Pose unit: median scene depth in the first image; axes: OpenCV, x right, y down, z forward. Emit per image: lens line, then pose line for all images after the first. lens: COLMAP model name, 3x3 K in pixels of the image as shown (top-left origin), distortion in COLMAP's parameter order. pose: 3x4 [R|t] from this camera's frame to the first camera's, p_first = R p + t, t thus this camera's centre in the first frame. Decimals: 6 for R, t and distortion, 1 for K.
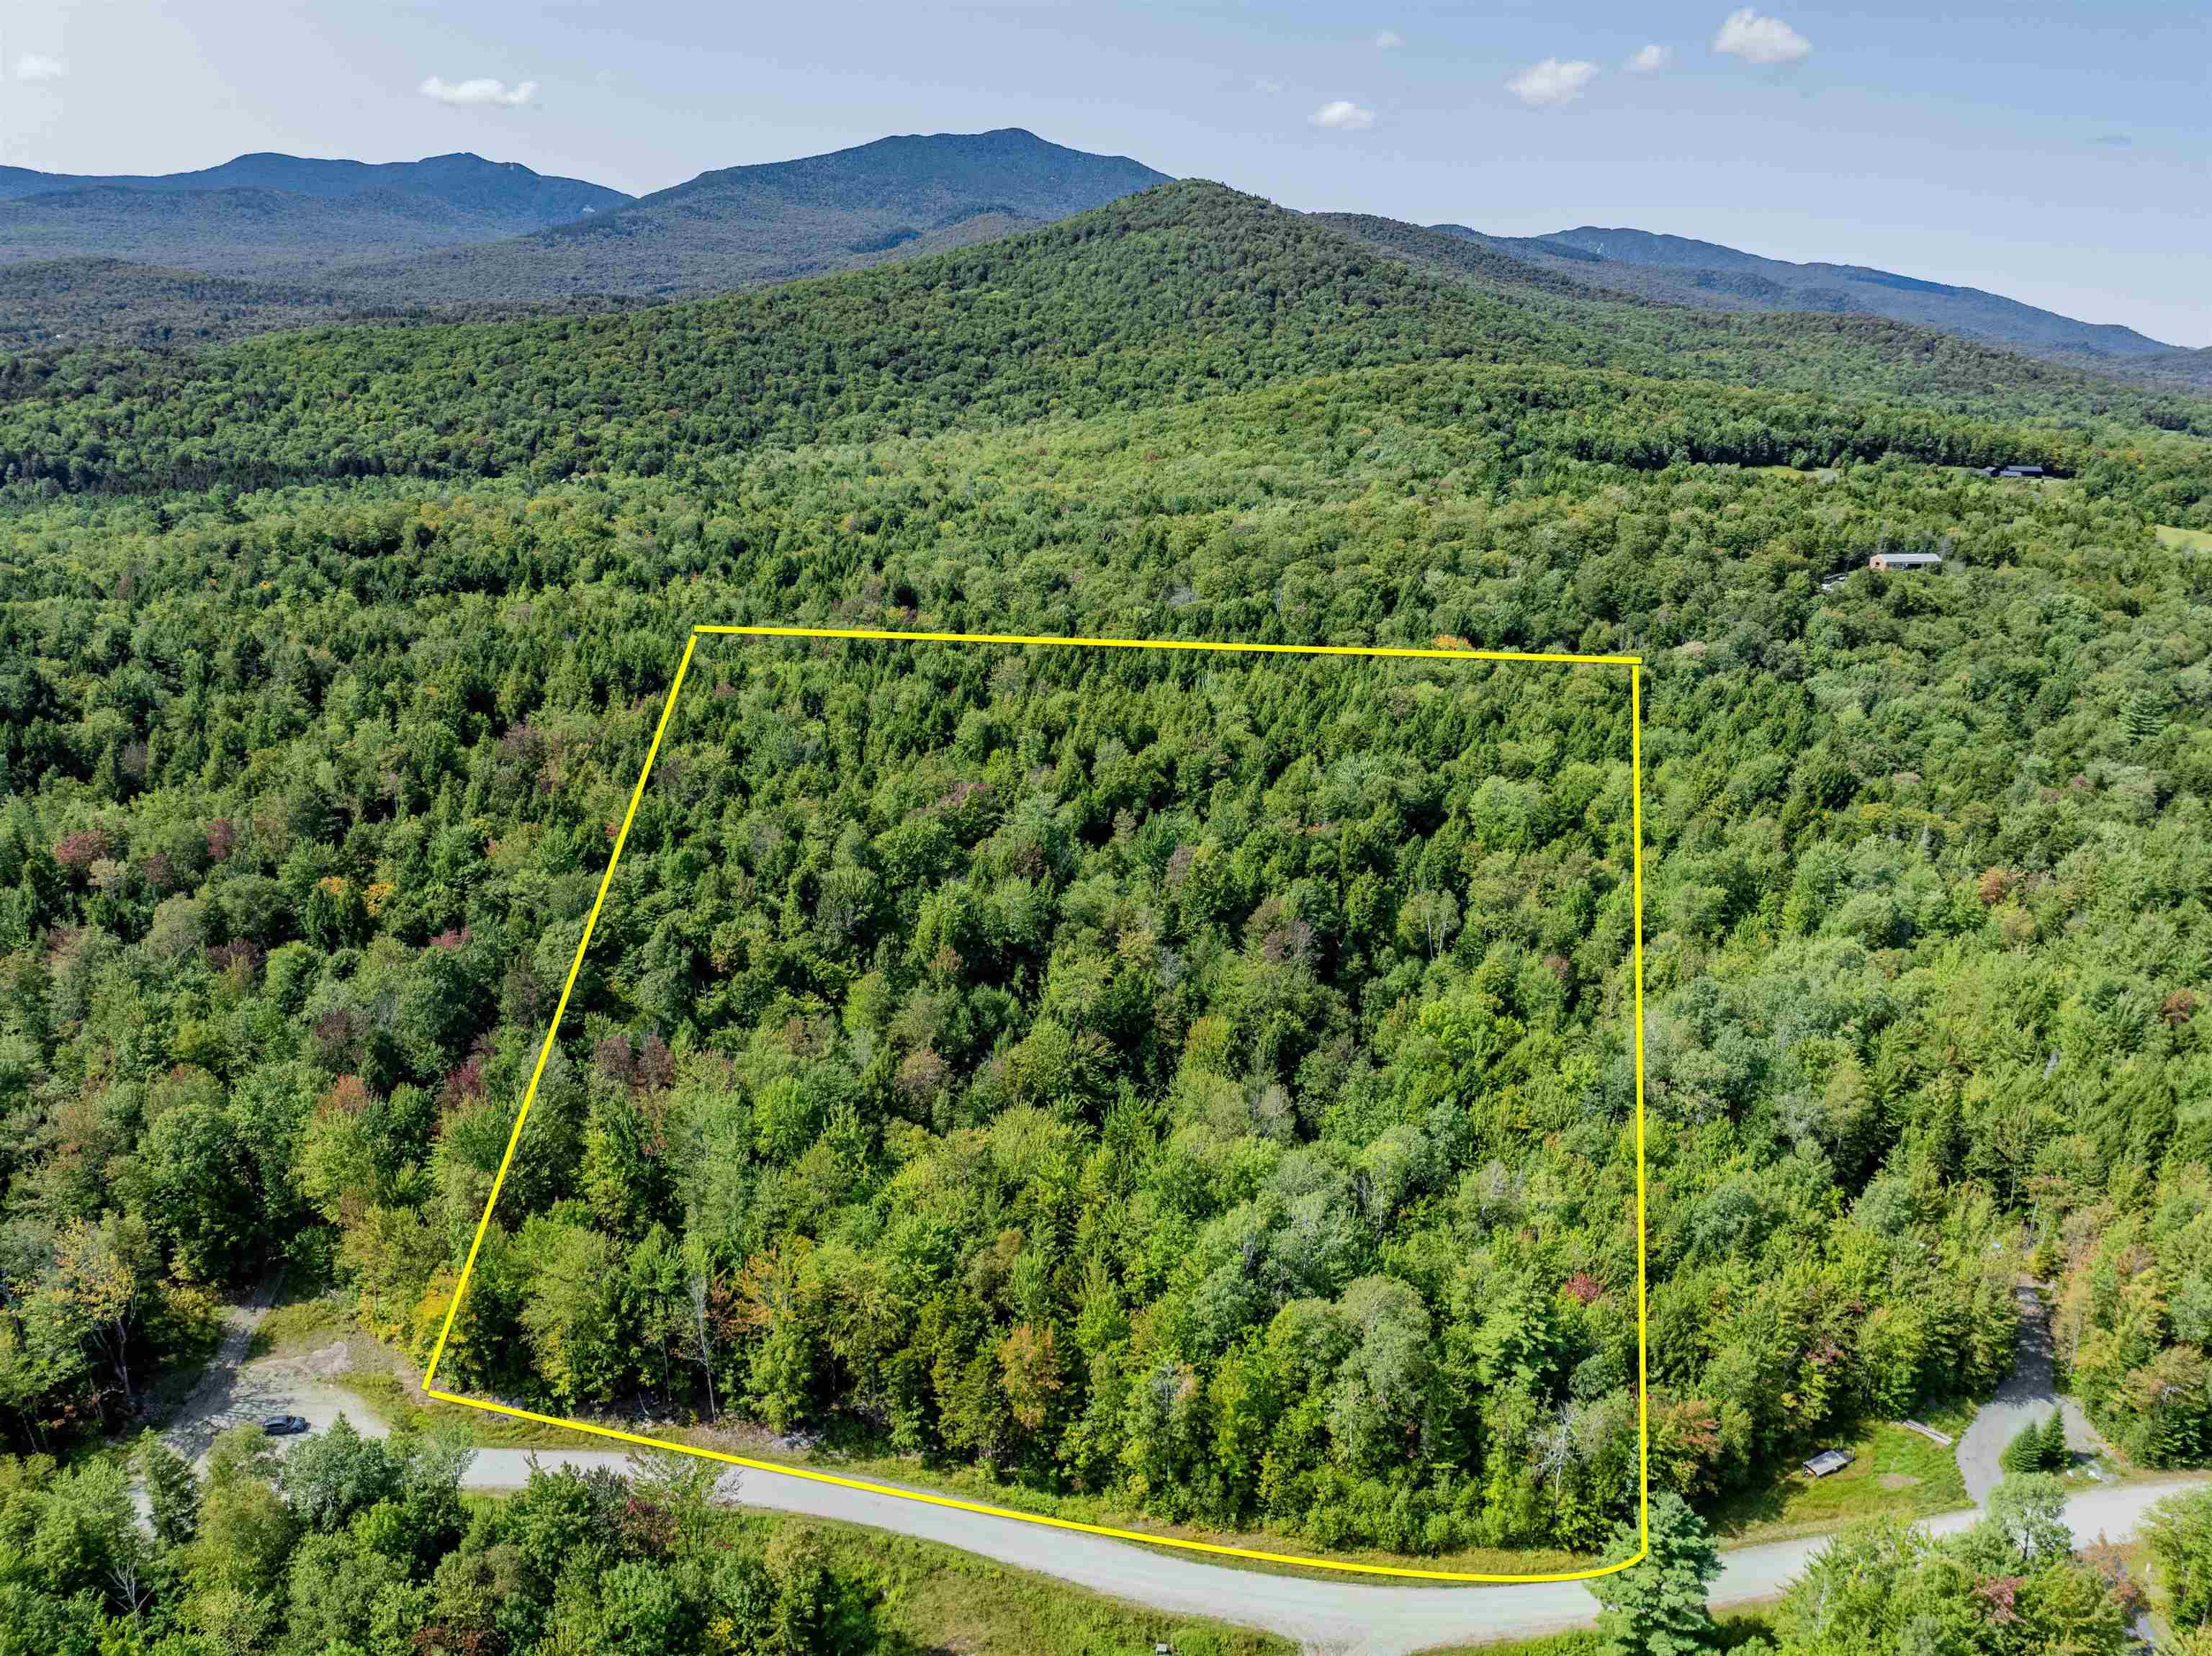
lens RADIAL K [[1597.1, 0, 1106.0], [0, 1597.1, 828.0], [0, 0, 1]] dist [-0.041460, 0.005446]
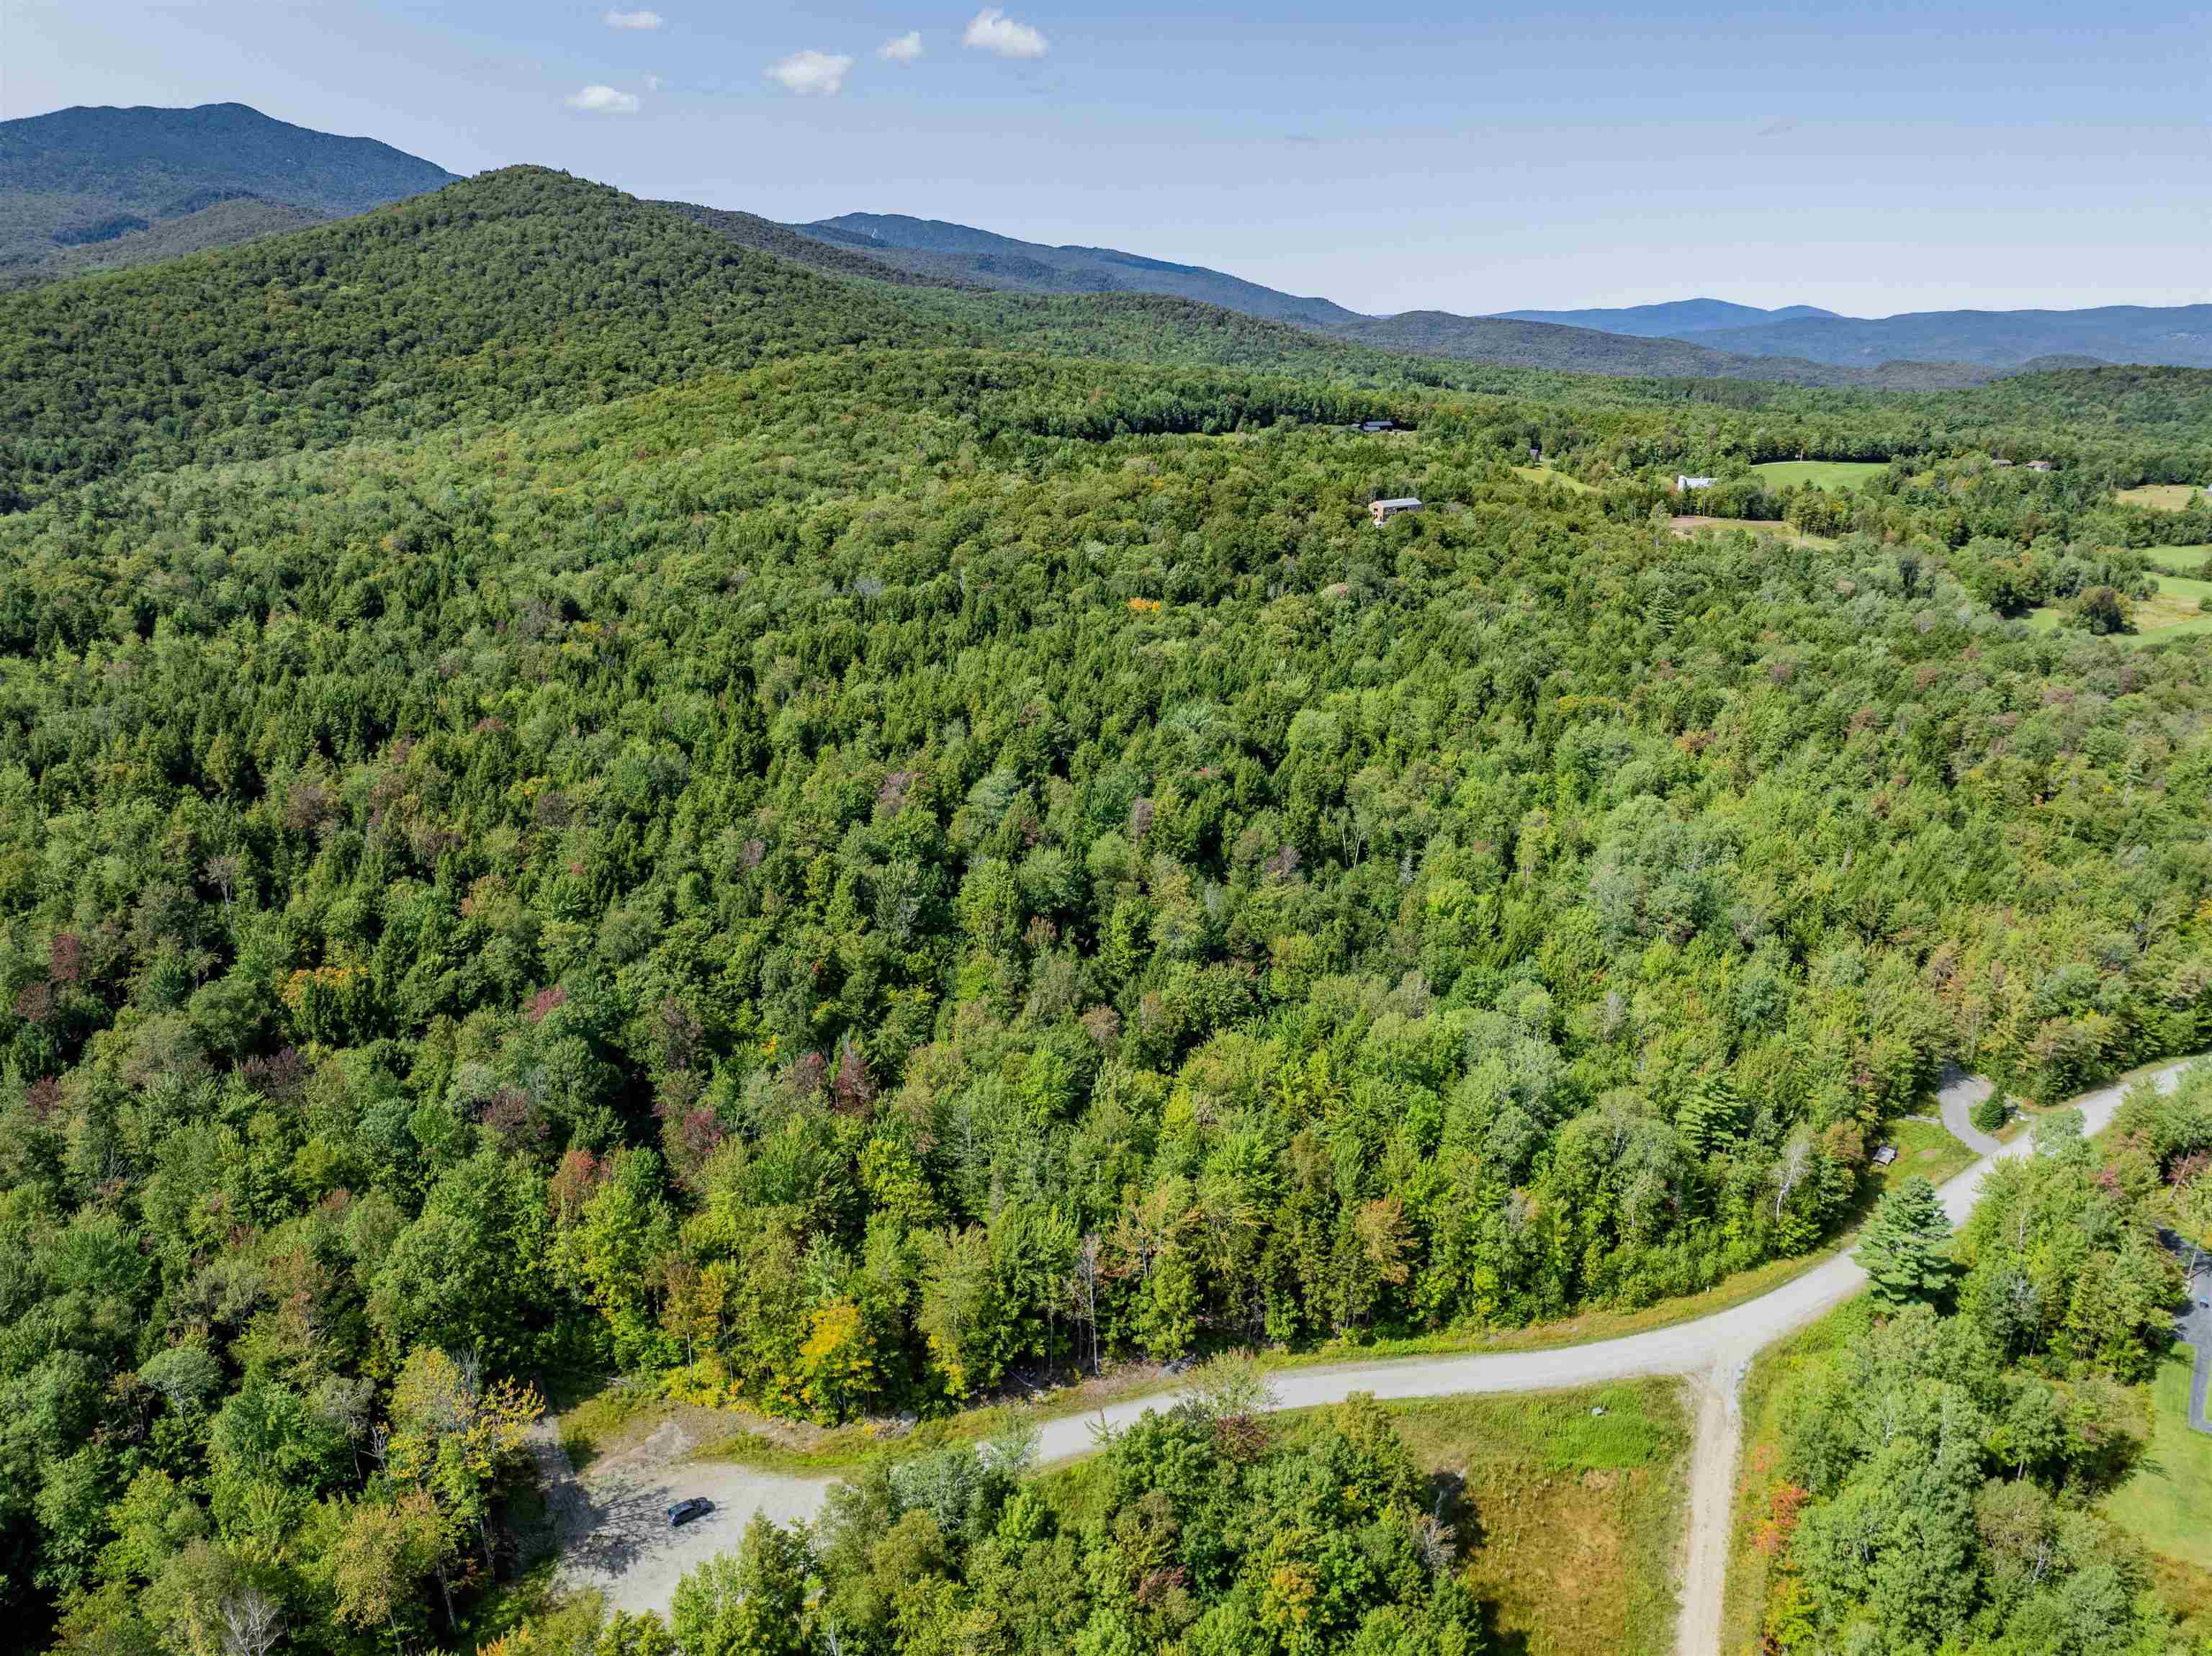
lens RADIAL K [[1597.1, 0, 1106.0], [0, 1597.1, 828.0], [0, 0, 1]] dist [-0.041460, 0.005446]
pose [[0.899427, -0.146581, 0.411758, -0.133787], [0.143071, 0.988923, 0.039528, -0.005259], [-0.412991, 0.023358, 0.910435, 0.005726]]
